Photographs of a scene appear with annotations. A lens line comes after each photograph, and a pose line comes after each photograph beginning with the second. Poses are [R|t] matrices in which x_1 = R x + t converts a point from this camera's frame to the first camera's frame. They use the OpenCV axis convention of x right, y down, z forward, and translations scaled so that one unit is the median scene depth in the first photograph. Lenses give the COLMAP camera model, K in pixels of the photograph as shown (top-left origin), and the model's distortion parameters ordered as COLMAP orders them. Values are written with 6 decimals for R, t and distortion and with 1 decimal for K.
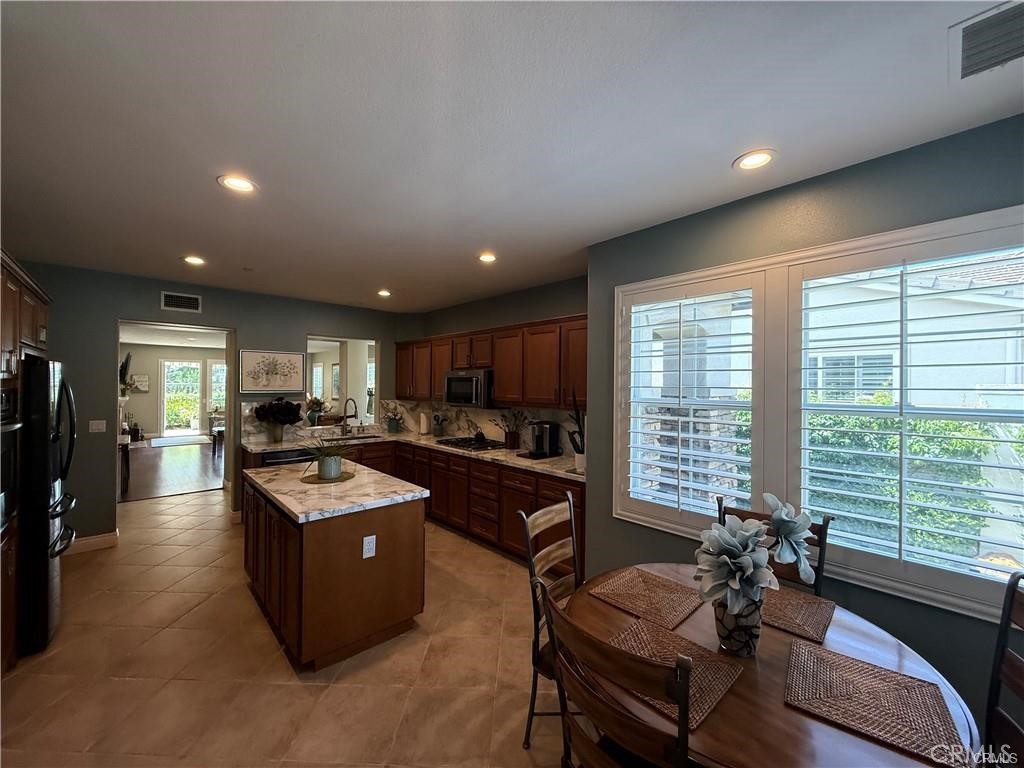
lens RADIAL K [[409.1, 0, 510.4], [0, 409.1, 383.5], [0, 0, 1]] dist [0.001043, -0.000480]
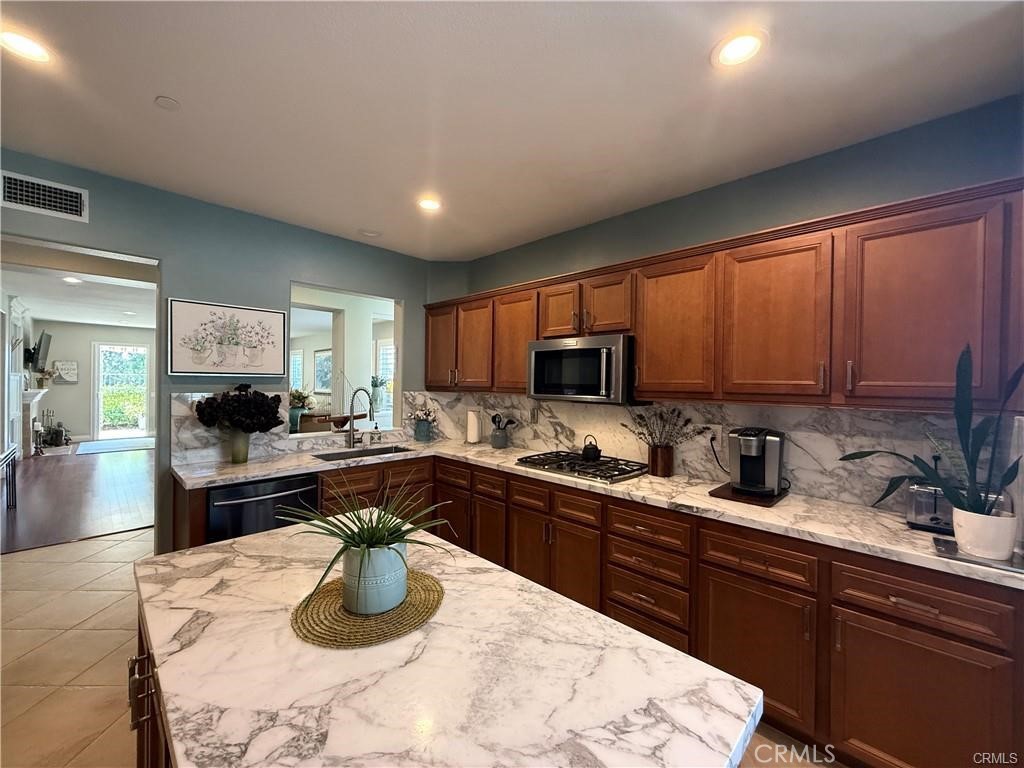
lens RADIAL K [[409.1, 0, 511.0], [0, 409.1, 382.7], [0, 0, 1]] dist [0.001043, -0.000480]
pose [[0.998630, 0.004593, 0.052124, -0.212378], [-0.004943, 0.999966, 0.006589, 0.025391], [-0.052092, -0.006837, 0.998619, 0.397442]]
